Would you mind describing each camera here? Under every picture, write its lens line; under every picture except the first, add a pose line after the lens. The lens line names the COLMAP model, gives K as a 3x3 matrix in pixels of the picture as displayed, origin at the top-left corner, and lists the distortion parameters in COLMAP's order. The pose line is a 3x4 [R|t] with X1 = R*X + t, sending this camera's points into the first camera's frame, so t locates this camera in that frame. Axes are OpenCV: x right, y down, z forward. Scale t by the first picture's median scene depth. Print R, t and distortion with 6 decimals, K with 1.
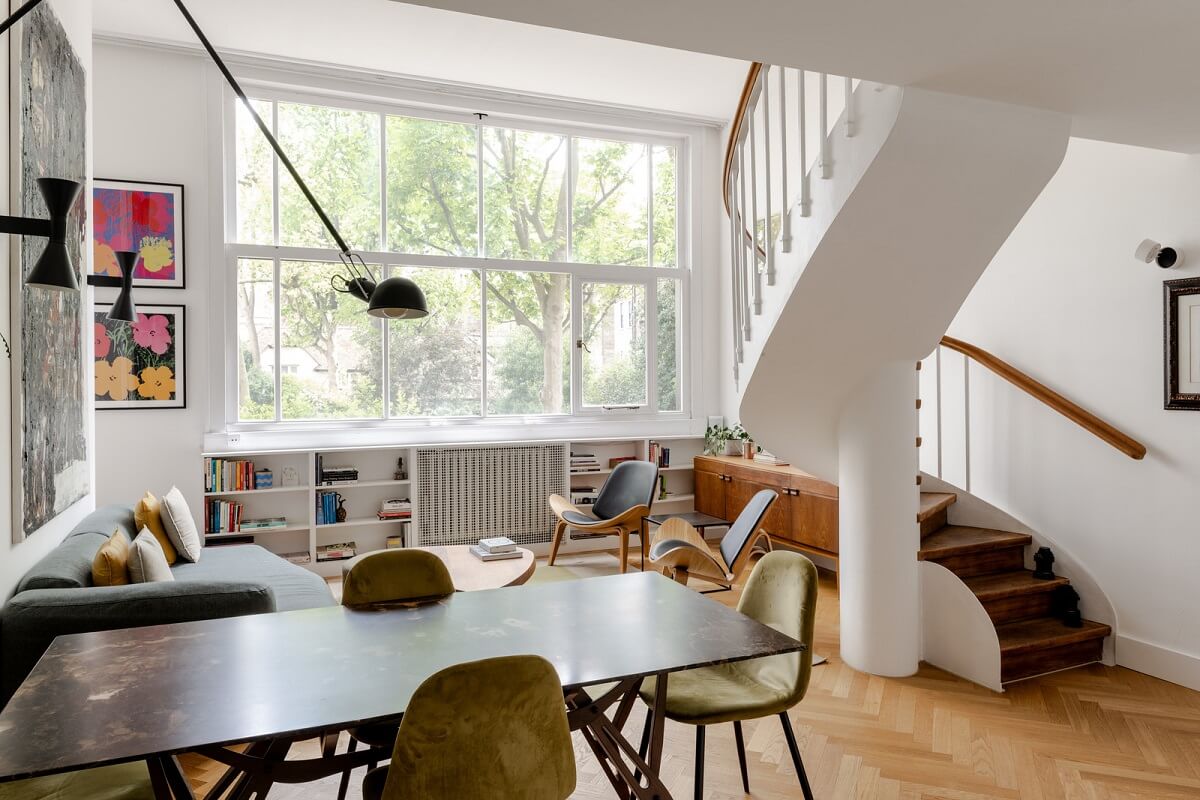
lens RADIAL K [[820.8, 0, 599.2], [0, 820.8, 411.1], [0, 0, 1]] dist [-0.001124, -0.002315]
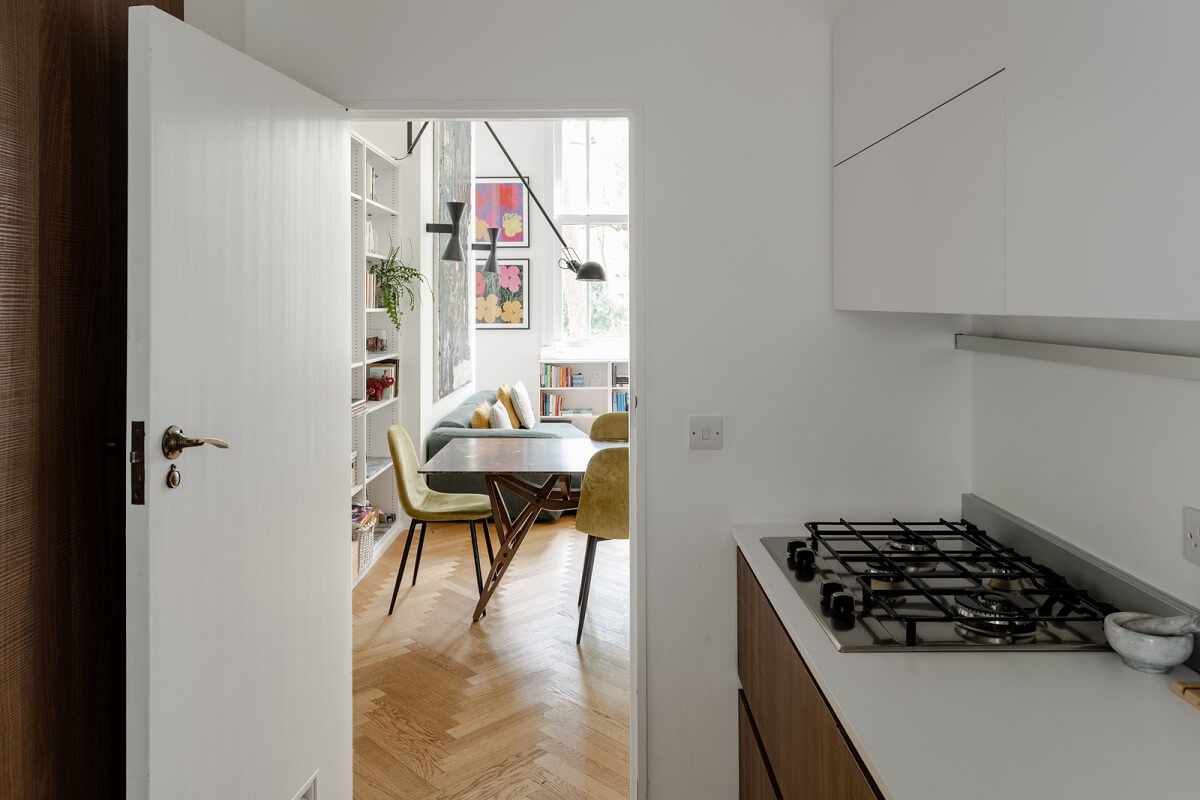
lens RADIAL K [[820.8, 0, 599.2], [0, 820.8, 411.1], [0, 0, 1]] dist [-0.001124, -0.002315]
pose [[0.916335, 0.057856, -0.396211, 0.216160], [-0.022164, 0.995318, 0.094080, 0.001441], [0.399799, -0.077428, 0.913327, -0.326038]]
